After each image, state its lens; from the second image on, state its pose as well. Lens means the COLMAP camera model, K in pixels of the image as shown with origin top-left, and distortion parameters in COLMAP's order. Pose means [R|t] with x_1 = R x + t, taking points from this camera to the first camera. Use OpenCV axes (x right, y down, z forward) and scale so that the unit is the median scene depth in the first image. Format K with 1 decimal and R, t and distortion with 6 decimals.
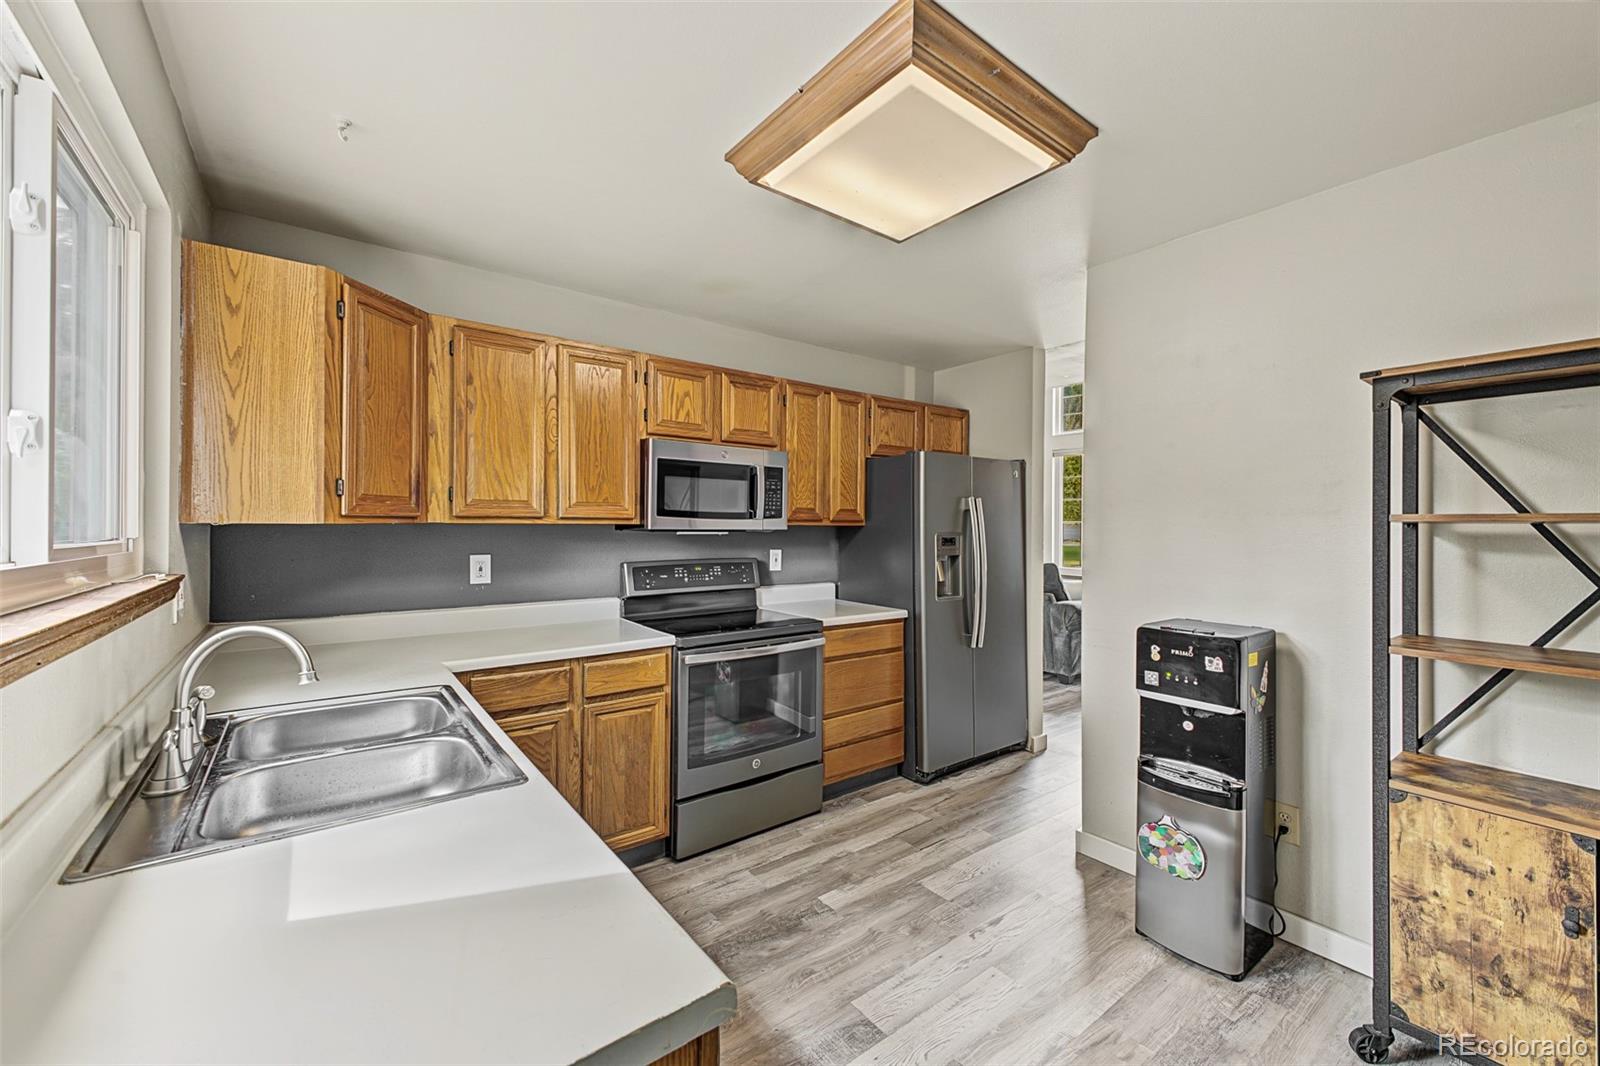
lens RADIAL K [[632.2, 0, 808.7], [0, 632.2, 527.5], [0, 0, 1]] dist [0.003581, -0.001226]
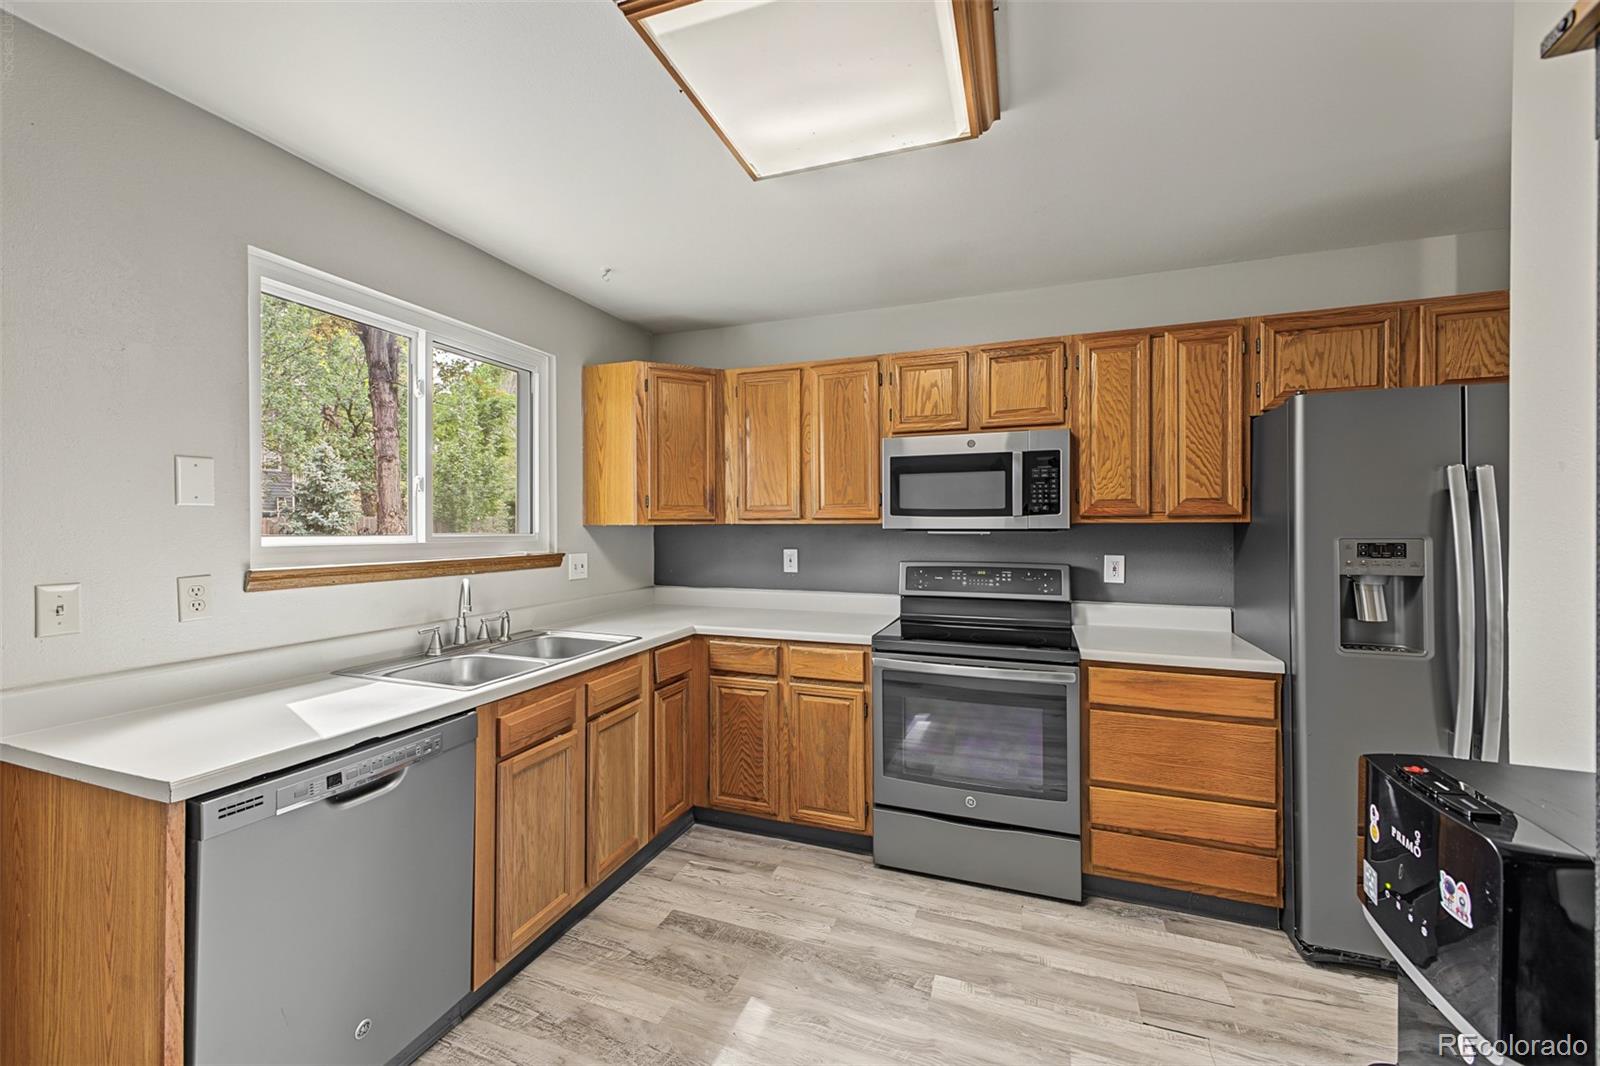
lens RADIAL K [[632.2, 0, 800.4], [0, 632.2, 529.3], [0, 0, 1]] dist [0.003581, -0.001226]
pose [[0.526591, -0.000625, -0.850118, 0.499577], [0.003298, 0.999994, 0.001308, 0.002180], [0.850112, -0.003493, 0.526590, 0.335241]]
